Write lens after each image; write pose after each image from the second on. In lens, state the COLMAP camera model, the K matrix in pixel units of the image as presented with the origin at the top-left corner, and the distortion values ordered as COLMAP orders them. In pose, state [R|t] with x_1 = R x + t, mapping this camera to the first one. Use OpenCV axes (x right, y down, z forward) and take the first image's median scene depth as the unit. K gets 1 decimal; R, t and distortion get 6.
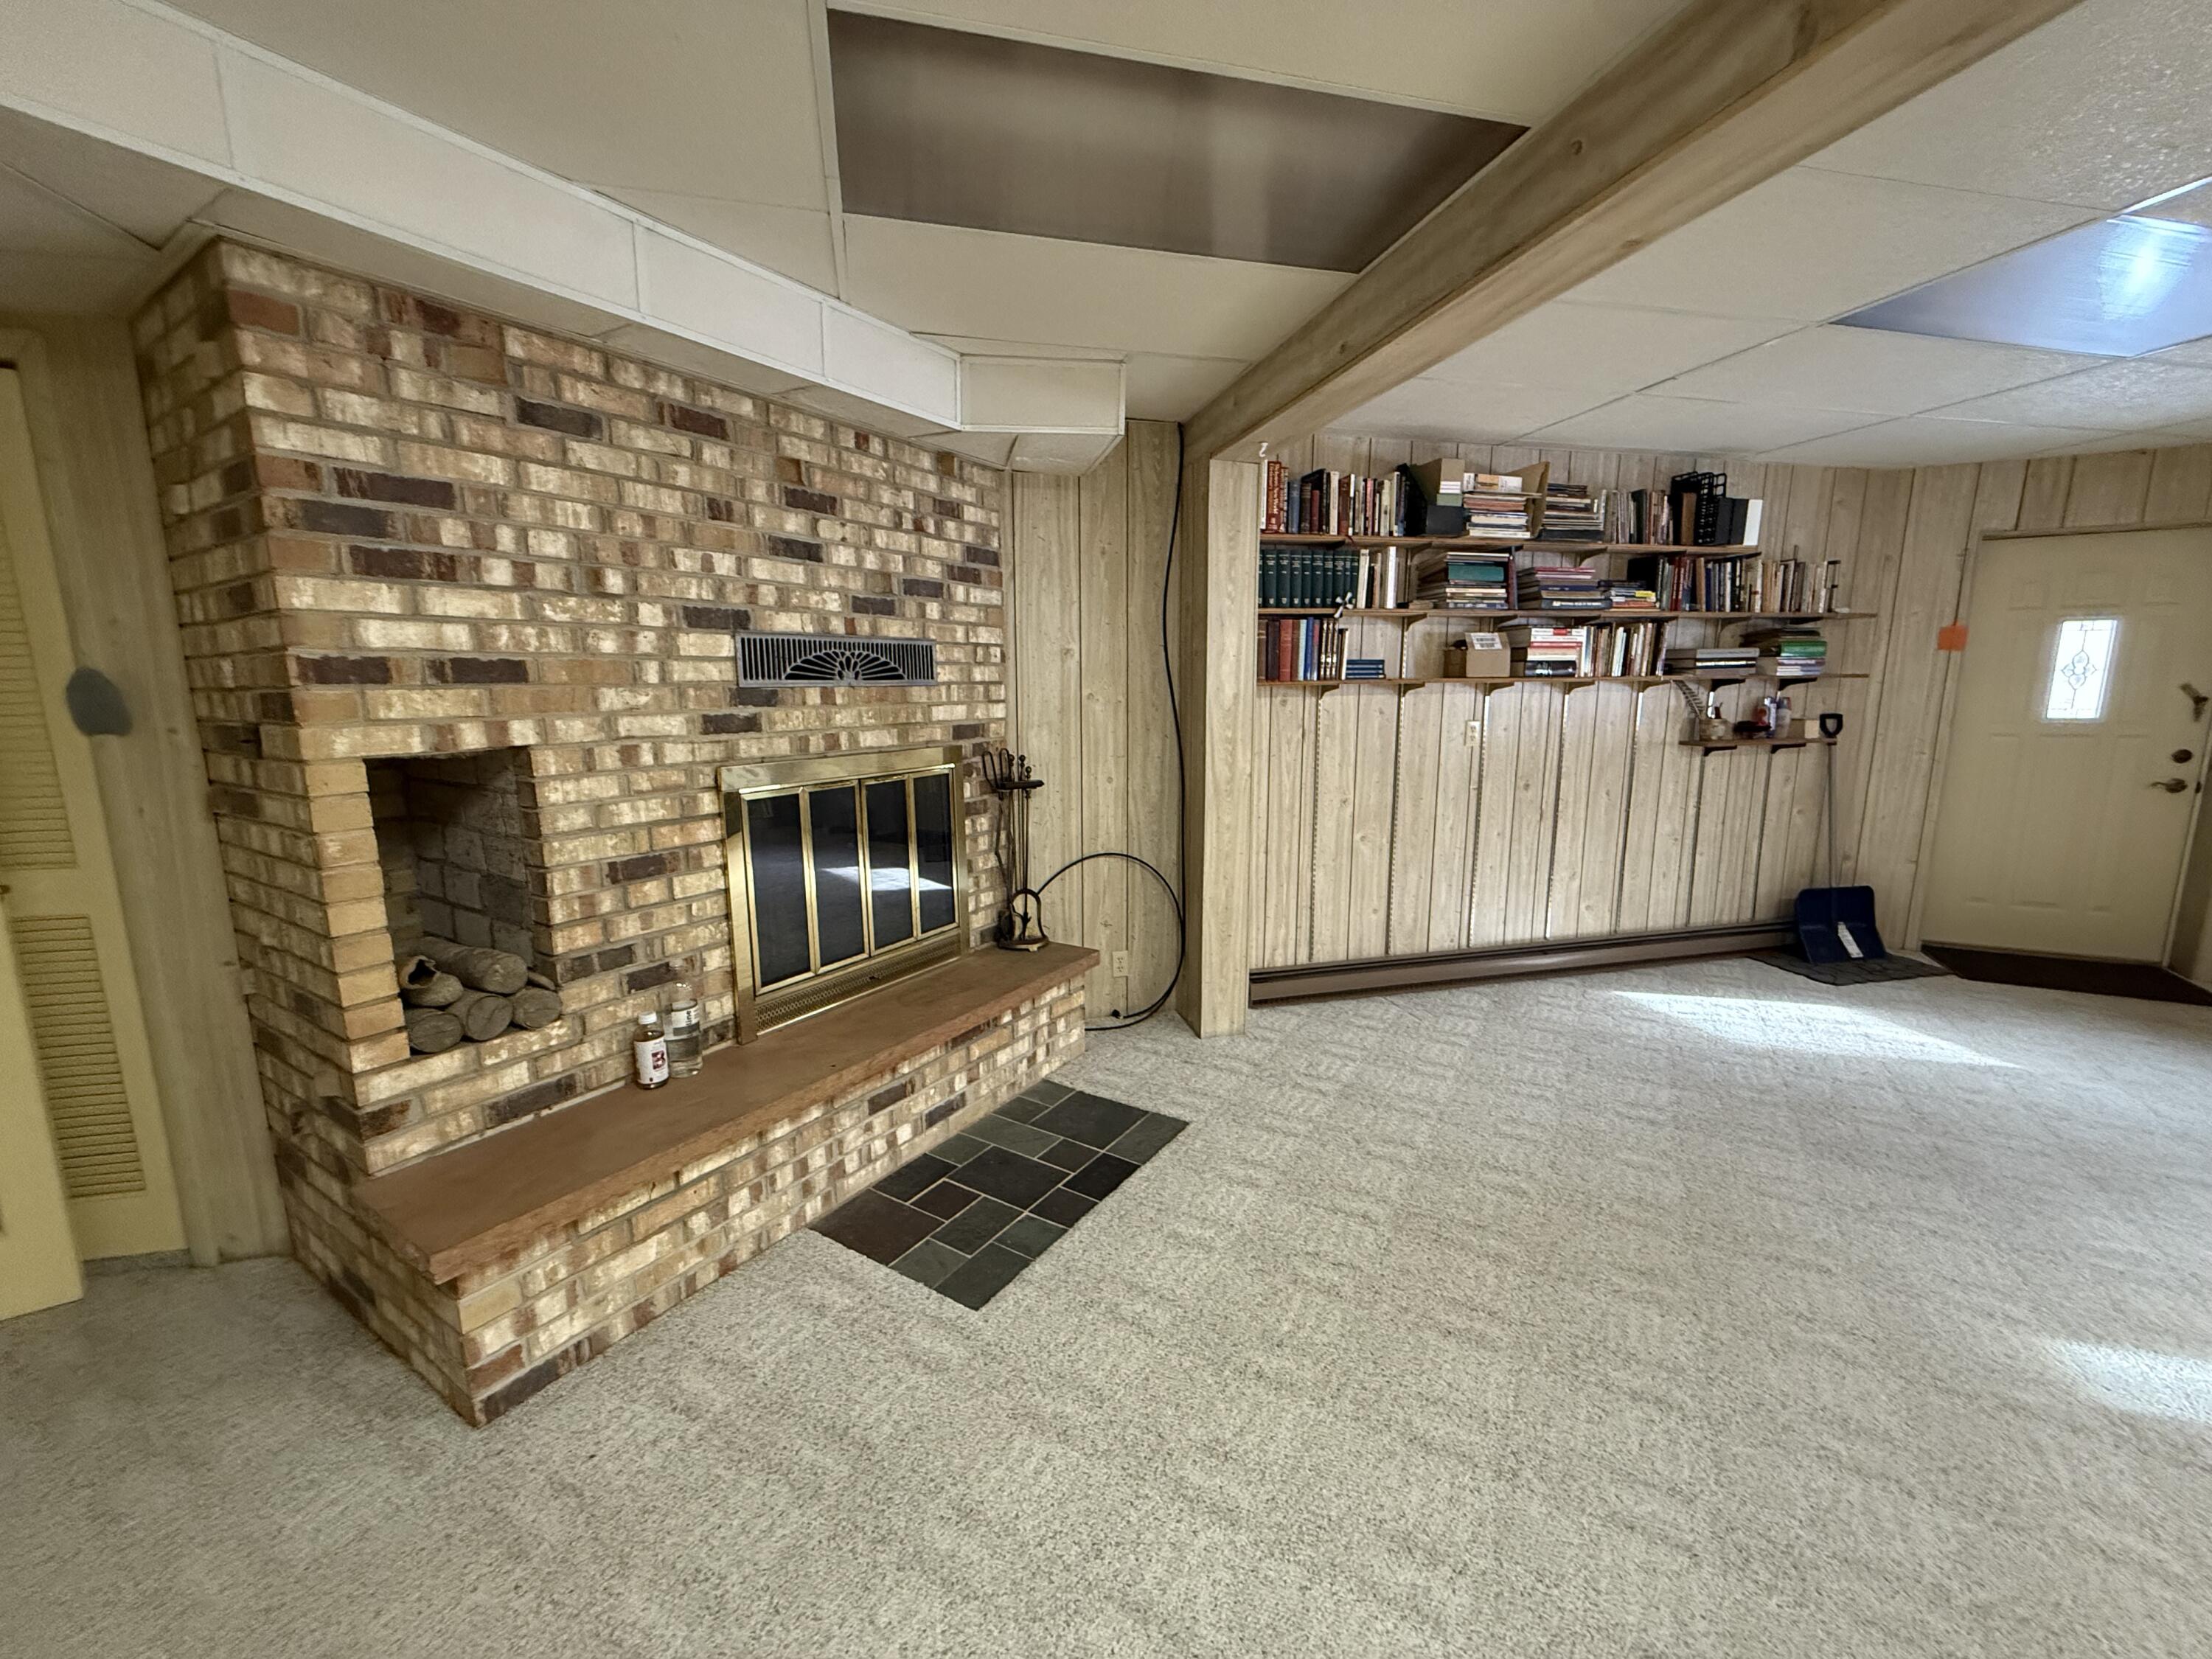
lens RADIAL K [[877.4, 0, 1103.5], [0, 877.4, 830.2], [0, 0, 1]] dist [-0.000946, -0.000161]
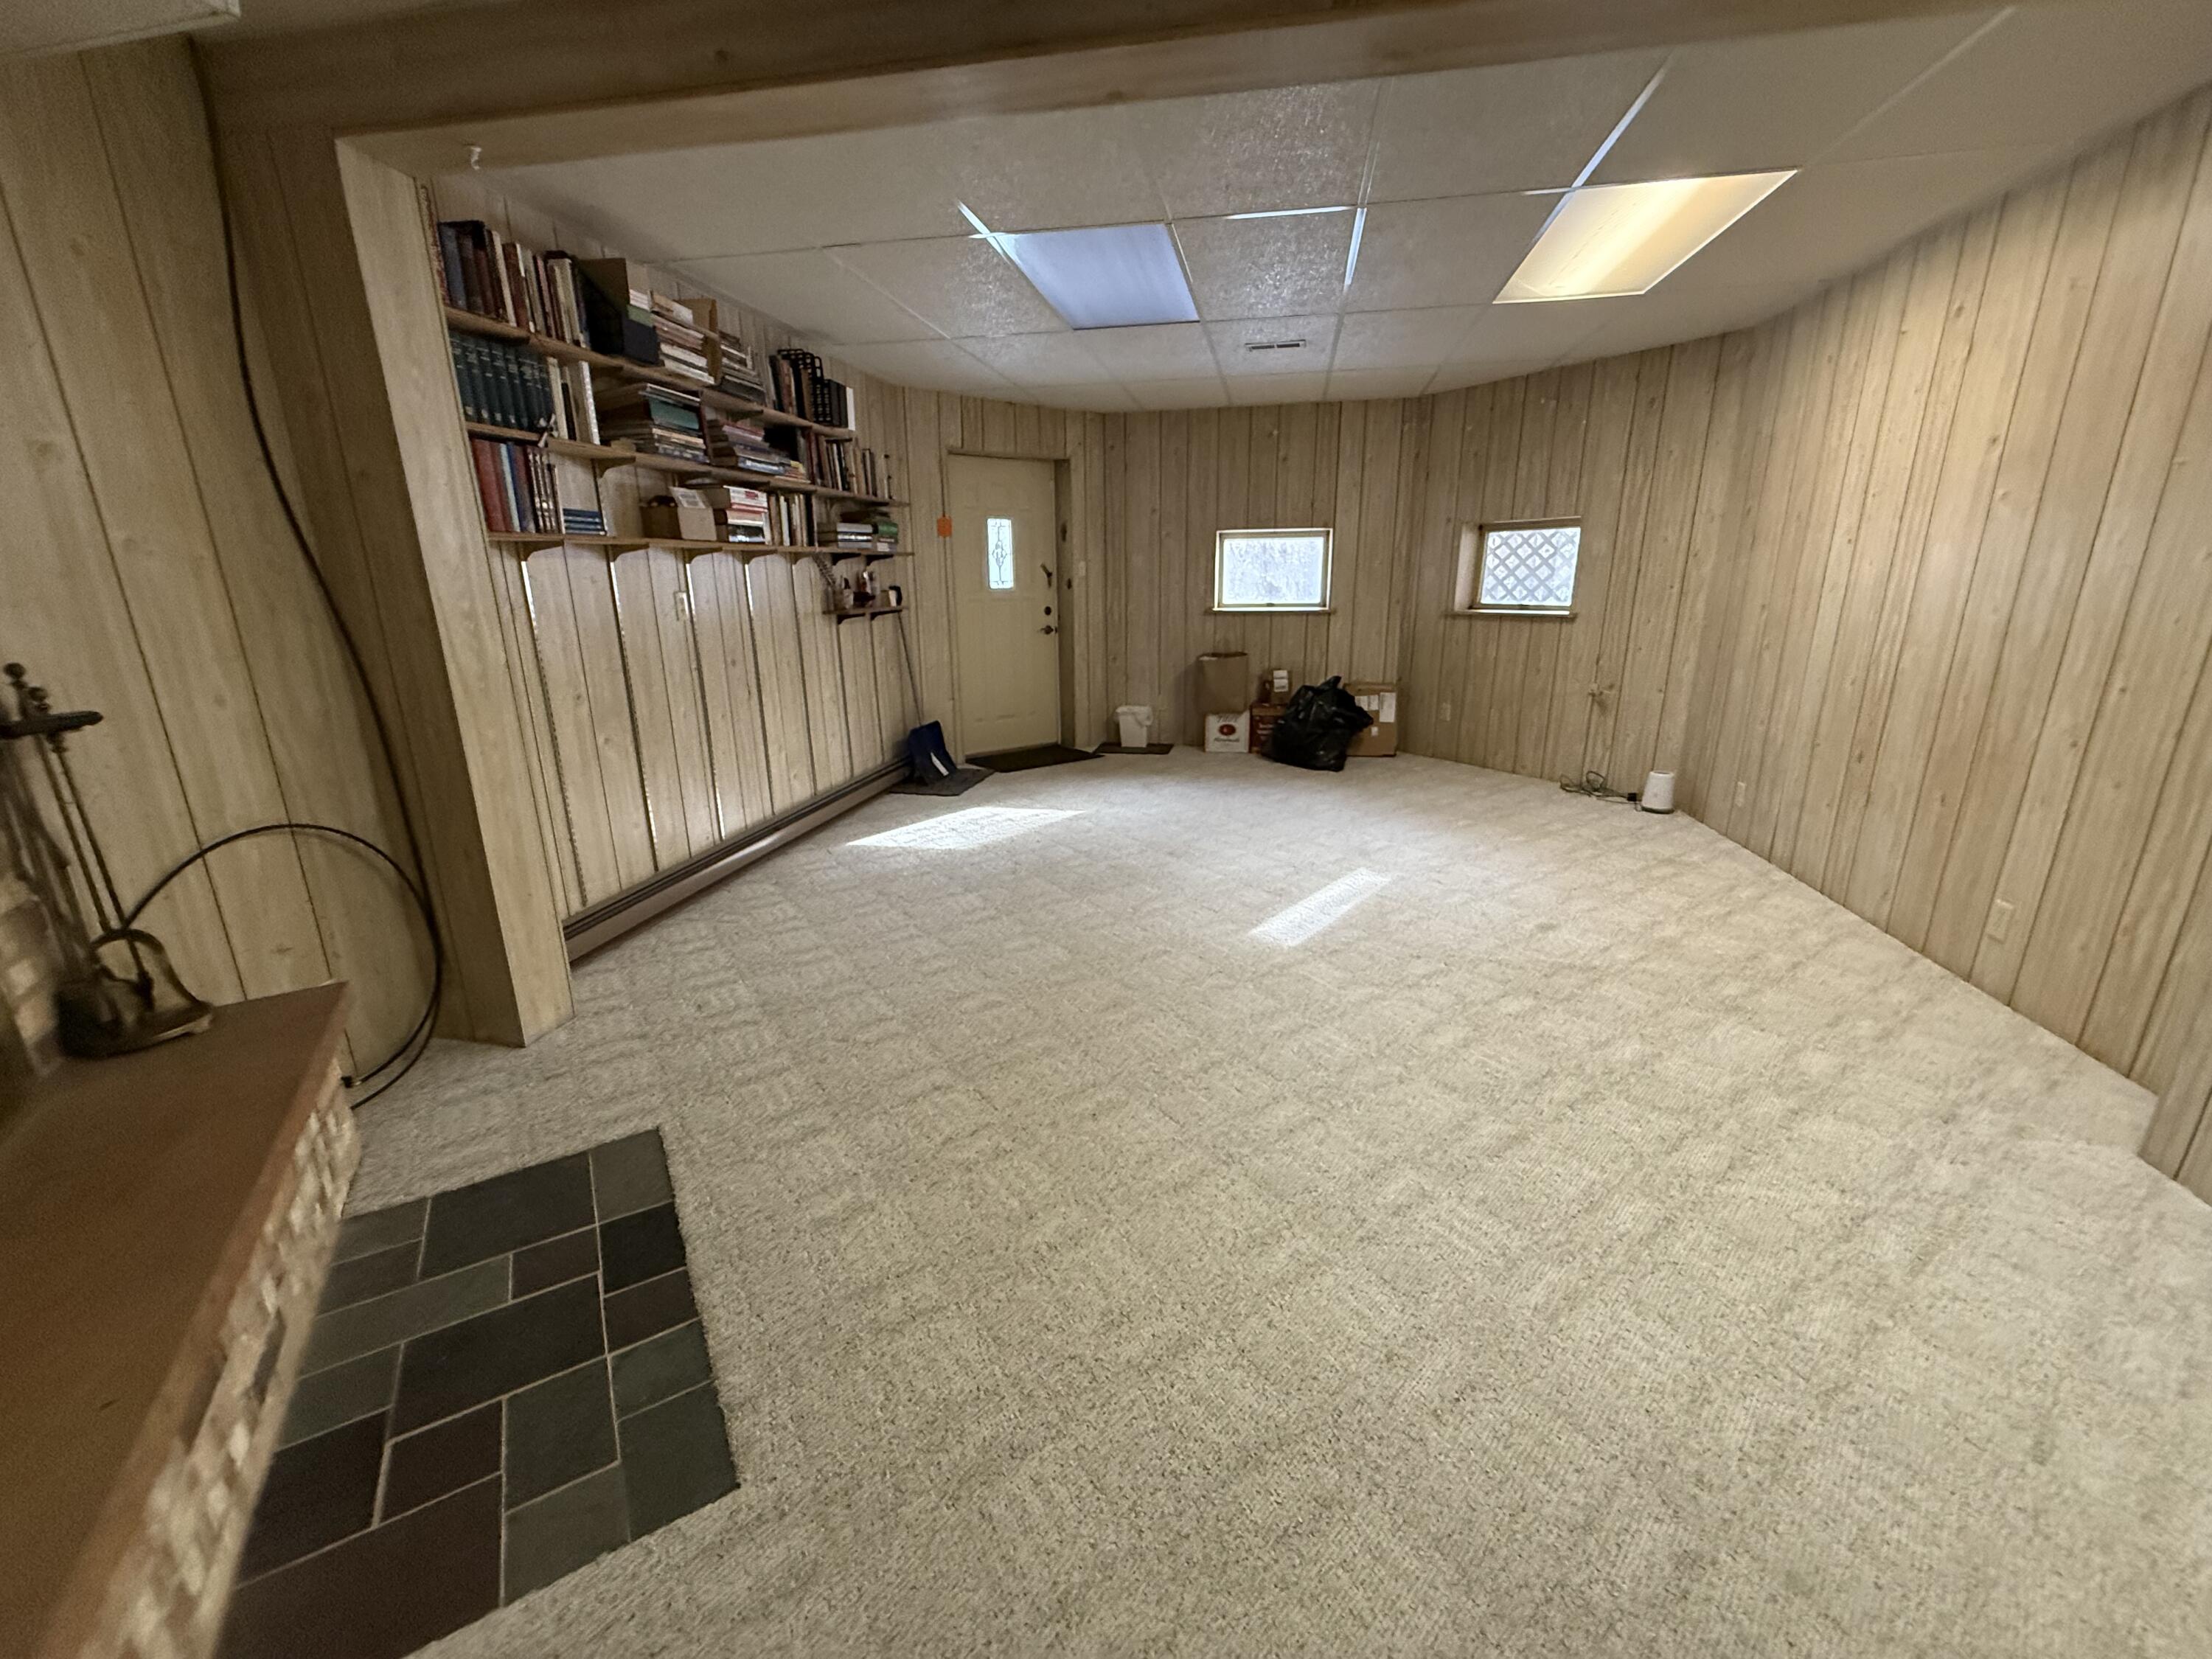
lens RADIAL K [[877.4, 0, 1101.5], [0, 877.4, 830.9], [0, 0, 1]] dist [-0.000946, -0.000161]
pose [[0.425484, -0.248666, 0.870131, -0.257468], [0.157459, 0.967183, 0.199406, 0.000360], [-0.891162, 0.052166, 0.450676, 0.248701]]
